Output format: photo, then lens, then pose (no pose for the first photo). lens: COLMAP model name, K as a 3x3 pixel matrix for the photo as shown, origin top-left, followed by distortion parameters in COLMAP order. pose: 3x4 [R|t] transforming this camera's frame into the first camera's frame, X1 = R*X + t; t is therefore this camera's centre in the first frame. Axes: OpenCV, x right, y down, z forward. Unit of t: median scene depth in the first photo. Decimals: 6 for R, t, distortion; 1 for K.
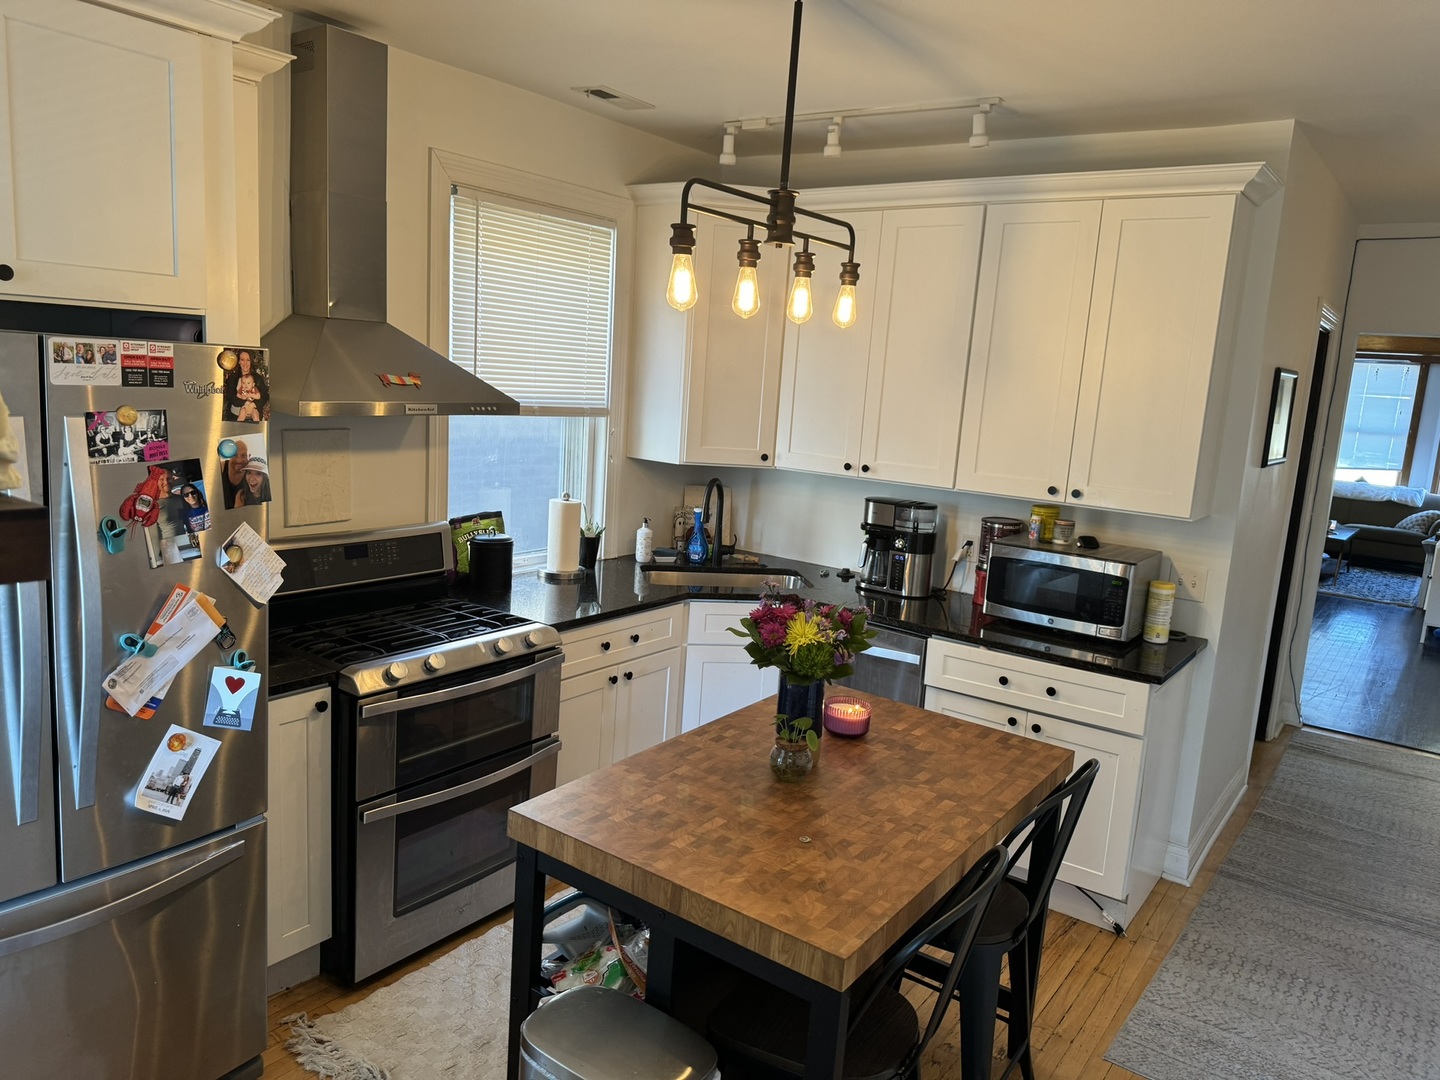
lens RADIAL K [[1009.8, 0, 716.2], [0, 1009.8, 543.2], [0, 0, 1]] dist [0.060042, -0.063964]
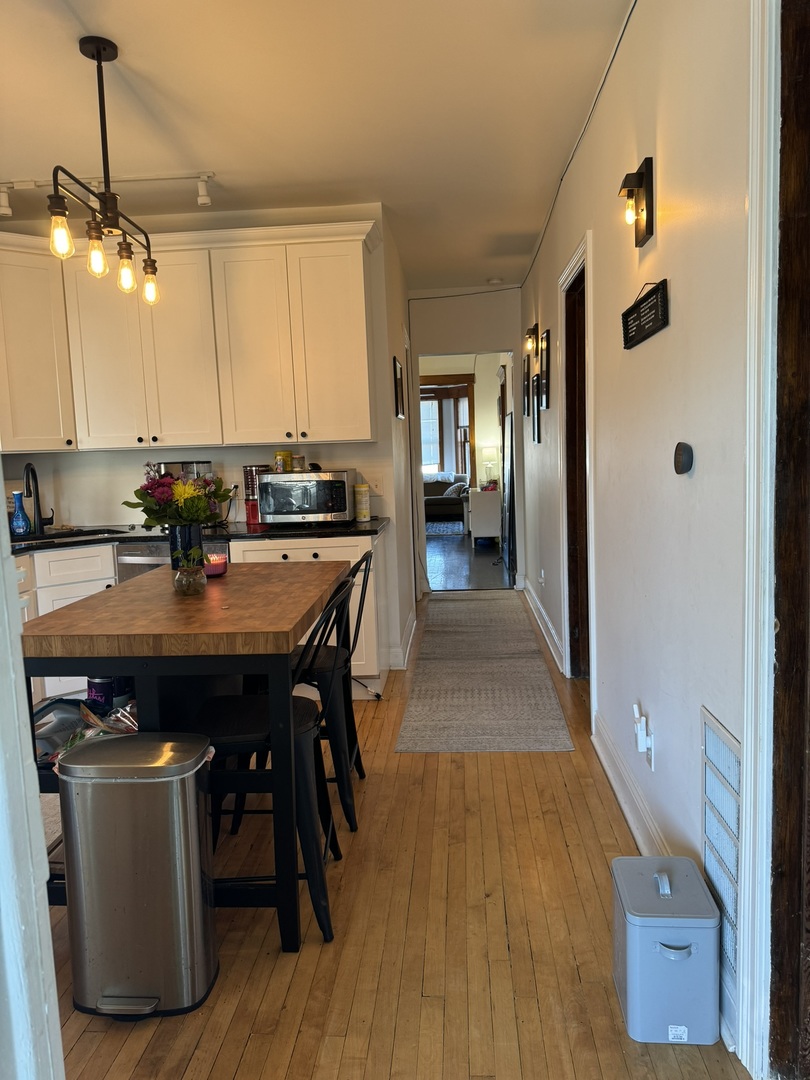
lens RADIAL K [[757.3, 0, 410.9], [0, 757.3, 532.8], [0, 0, 1]] dist [0.060042, -0.063964]
pose [[0.835831, -0.153204, 0.527176, -0.142506], [0.182598, 0.983180, -0.003781, 0.132696], [-0.517730, 0.099421, 0.849748, -0.057100]]
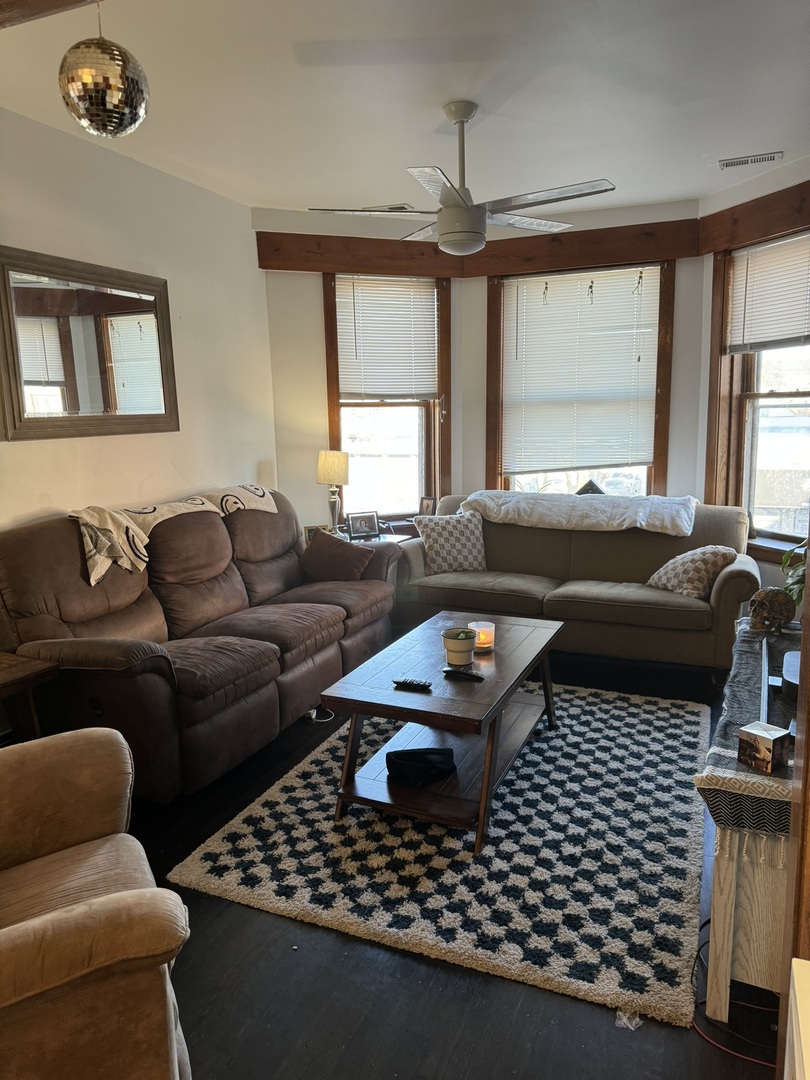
lens RADIAL K [[757.3, 0, 404.3], [0, 757.3, 540.2], [0, 0, 1]] dist [0.060042, -0.063964]
pose [[0.967364, -0.124895, 0.220473, 1.627158], [0.127065, 0.991885, 0.004370, -0.179403], [-0.219229, 0.023787, 0.975383, 2.308710]]
